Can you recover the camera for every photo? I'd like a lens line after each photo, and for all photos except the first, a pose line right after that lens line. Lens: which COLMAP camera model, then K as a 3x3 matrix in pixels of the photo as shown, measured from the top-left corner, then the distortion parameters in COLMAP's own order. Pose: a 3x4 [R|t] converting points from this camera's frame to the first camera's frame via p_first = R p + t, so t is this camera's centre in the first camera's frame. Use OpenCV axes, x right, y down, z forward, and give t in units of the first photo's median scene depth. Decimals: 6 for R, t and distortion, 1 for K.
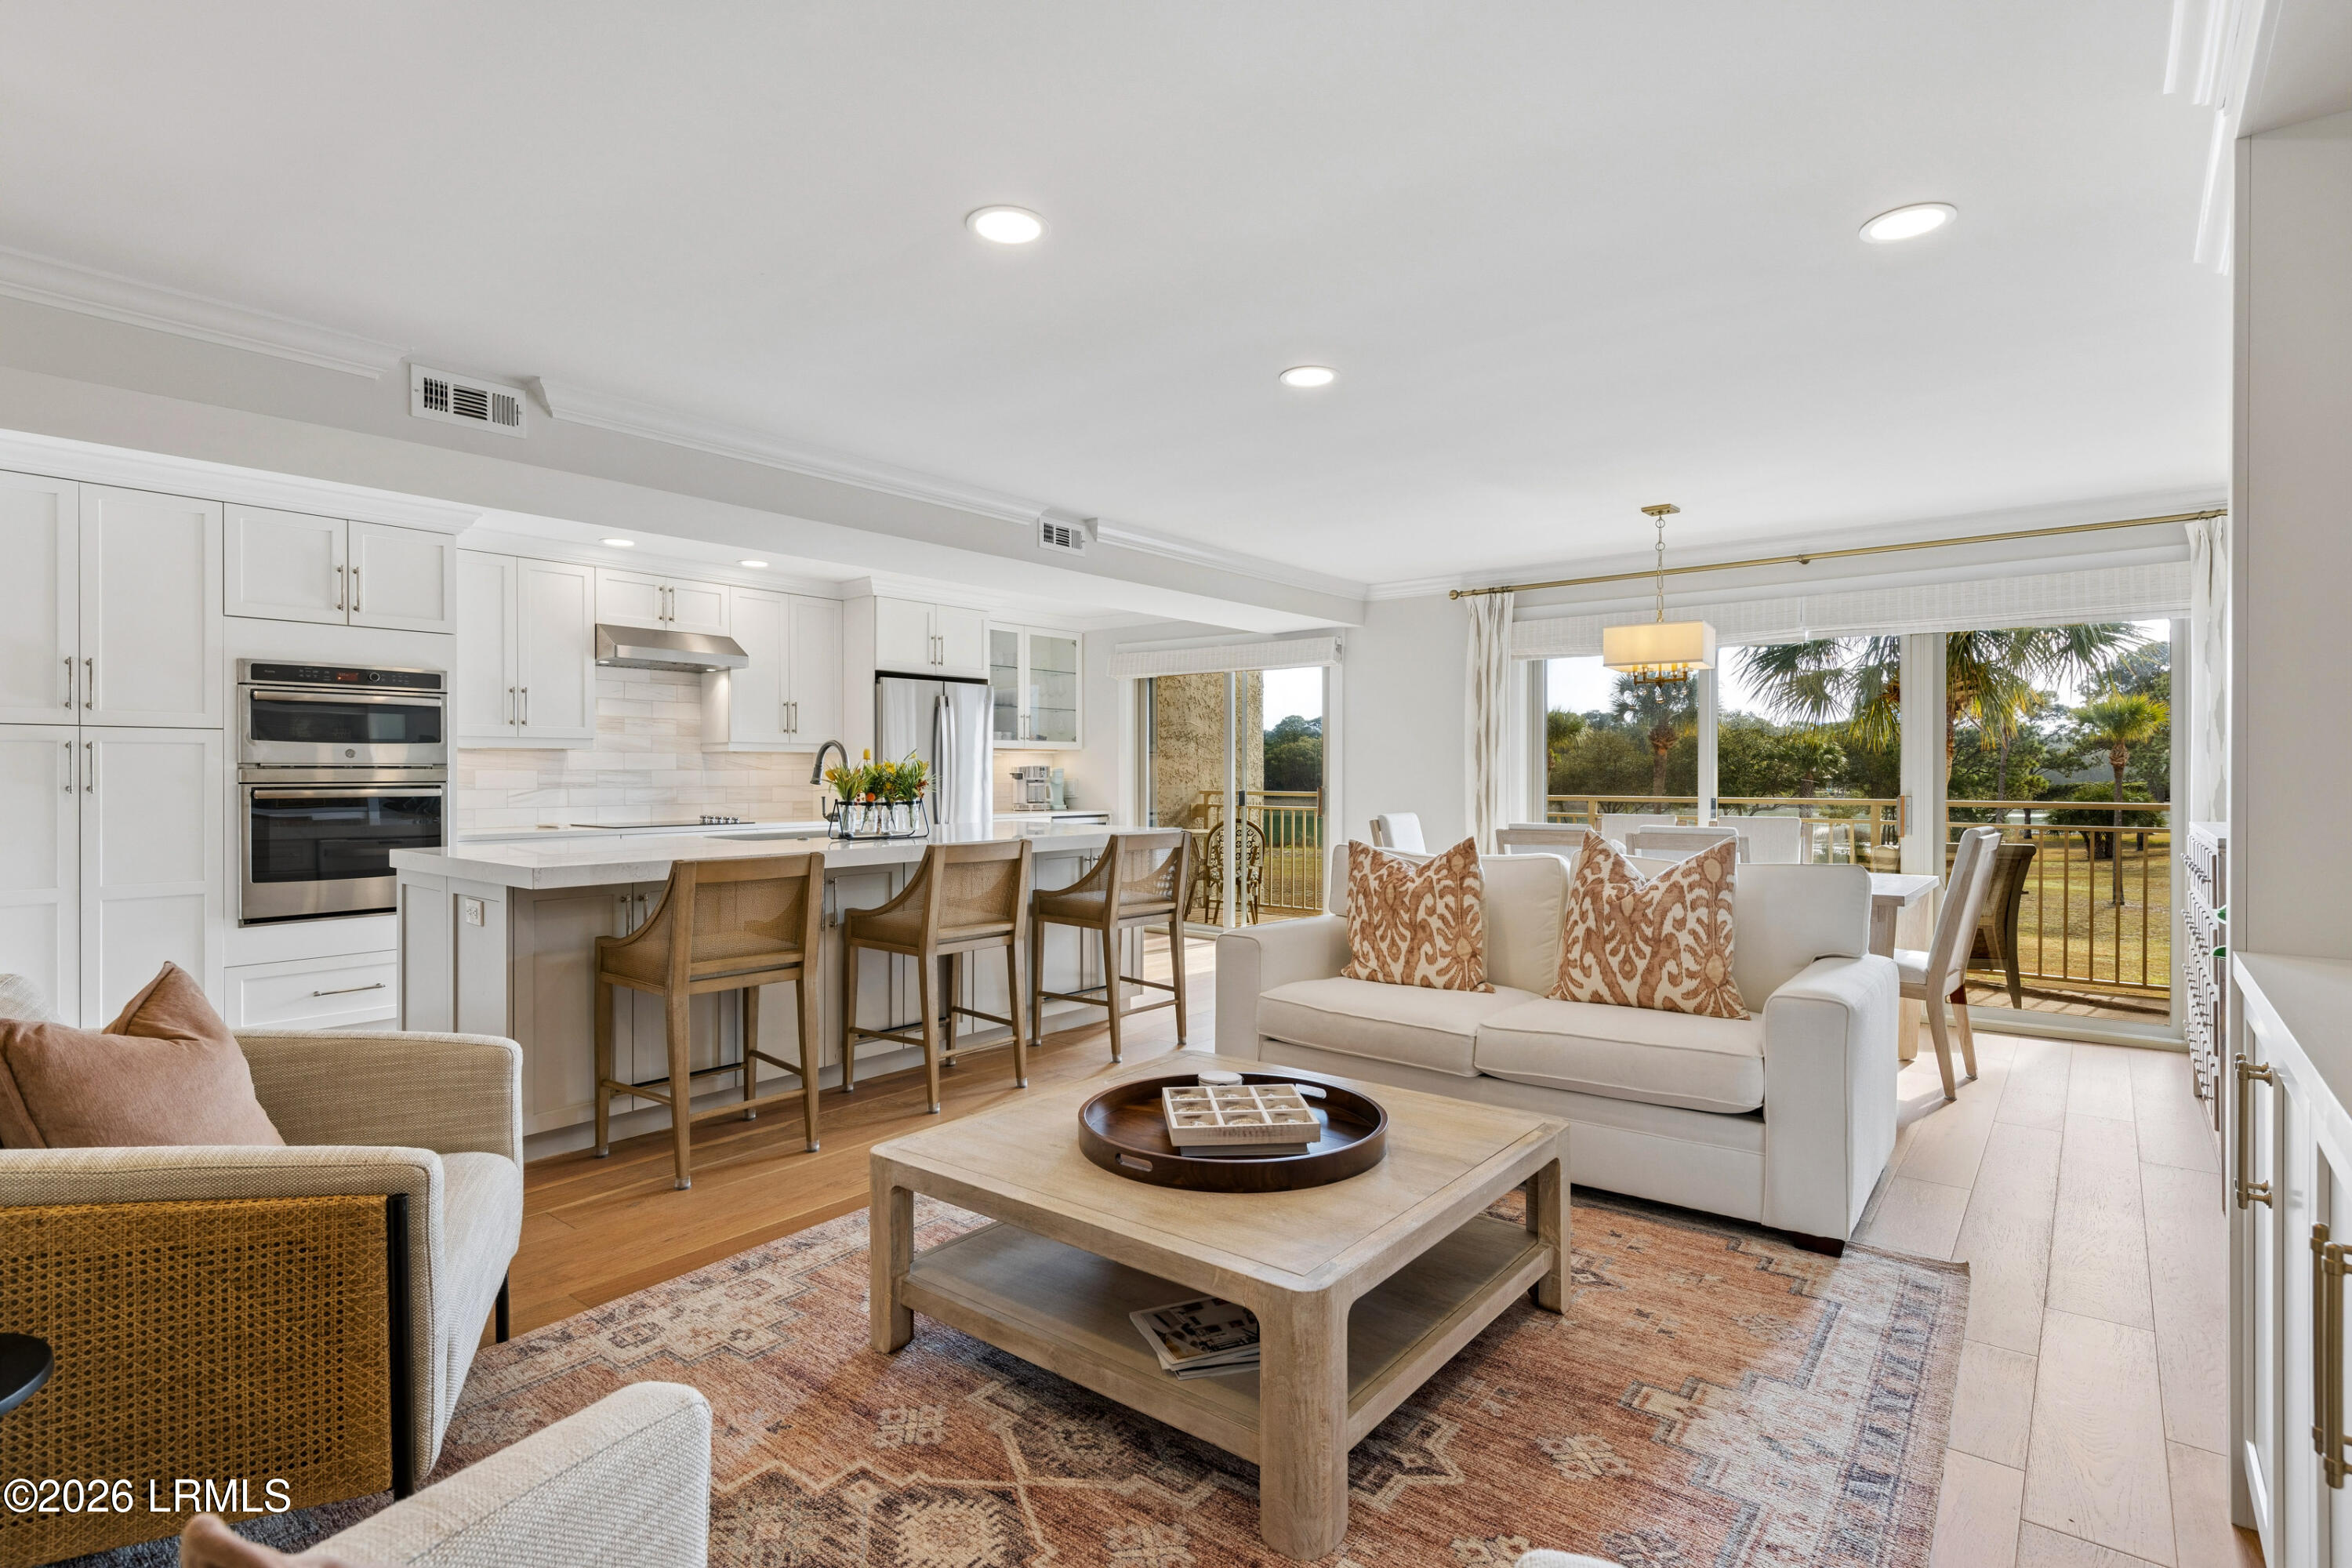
lens RADIAL K [[1145.6, 0, 1186.8], [0, 1145.6, 775.6], [0, 0, 1]] dist [0.004046, 0.000305]
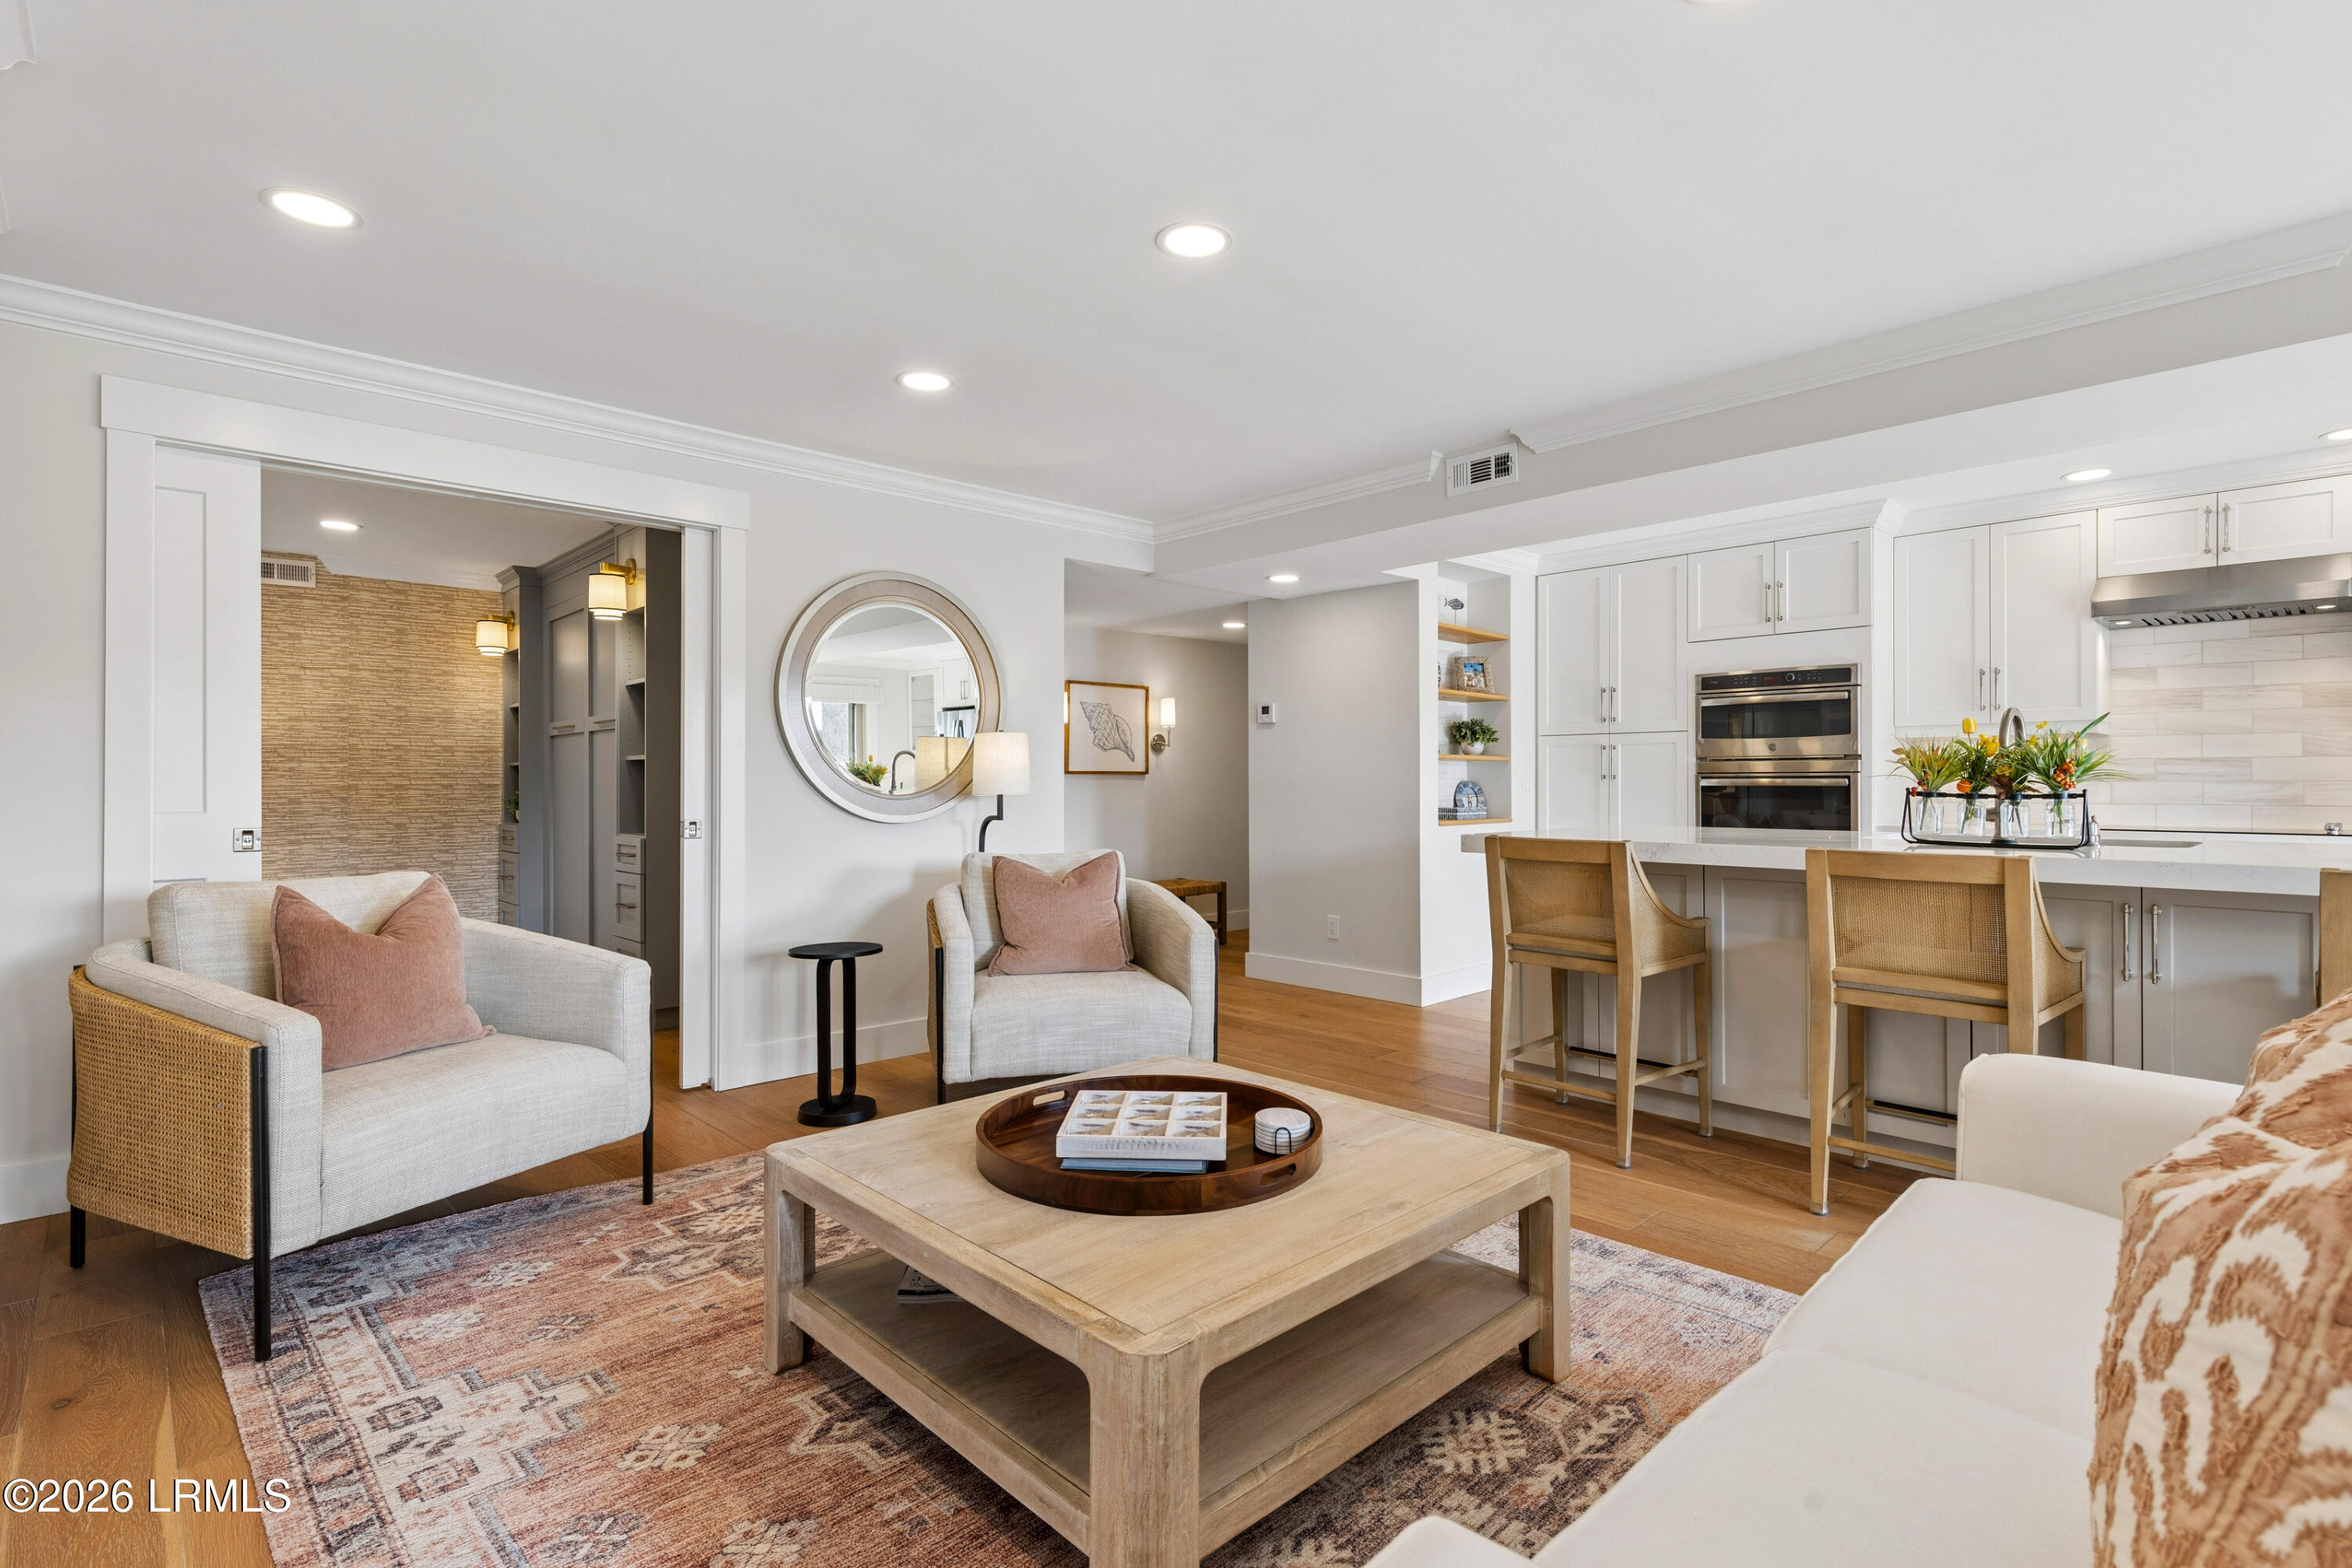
lens RADIAL K [[1123.6, 0, 1182.3], [0, 1123.6, 780.5], [0, 0, 1]] dist [0.005773, -0.000972]
pose [[-0.137609, -0.001504, -0.990486, 0.586013], [-0.000884, 0.999999, -0.001395, 0.020298], [0.990486, 0.000683, -0.137610, 0.745188]]
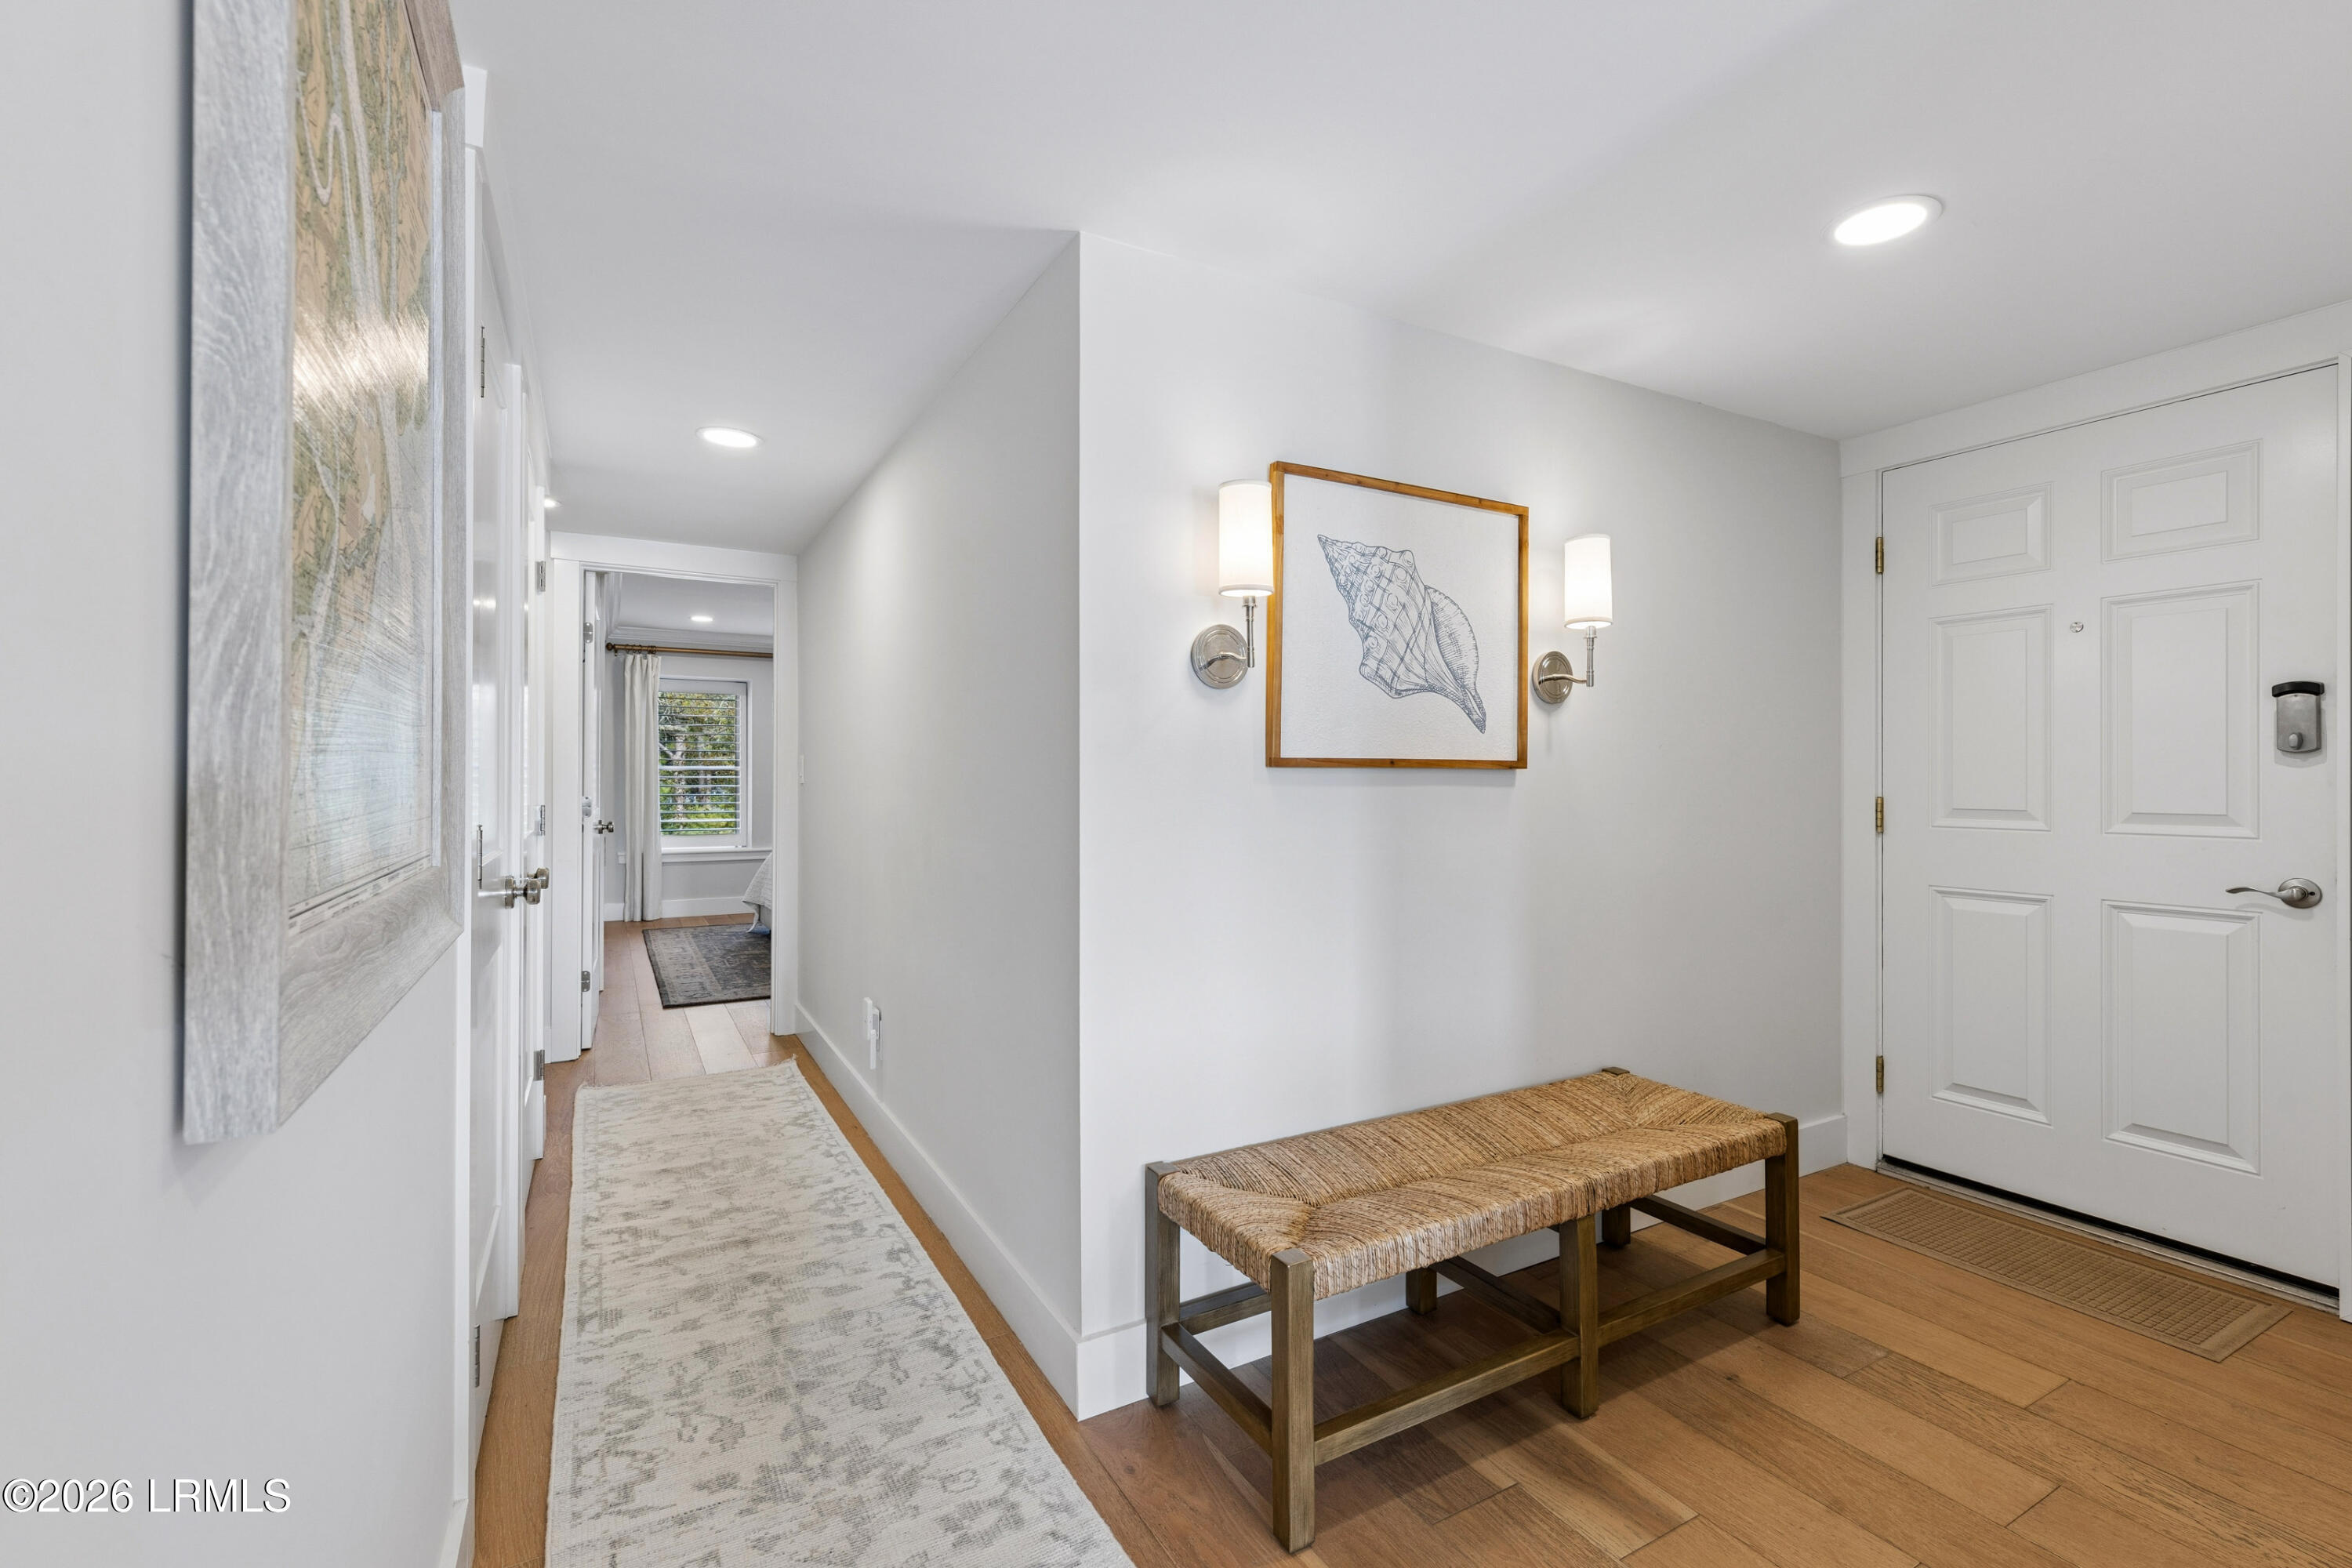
lens RADIAL K [[1021.6, 0, 1181.6], [0, 1021.6, 779.5], [0, 0, 1]] dist [0.001517, 0.000056]
pose [[-0.372718, -0.001018, -0.927944, -0.777424], [0.001307, 0.999998, -0.001622, 0.013485], [0.927944, -0.001817, -0.372715, 0.439100]]
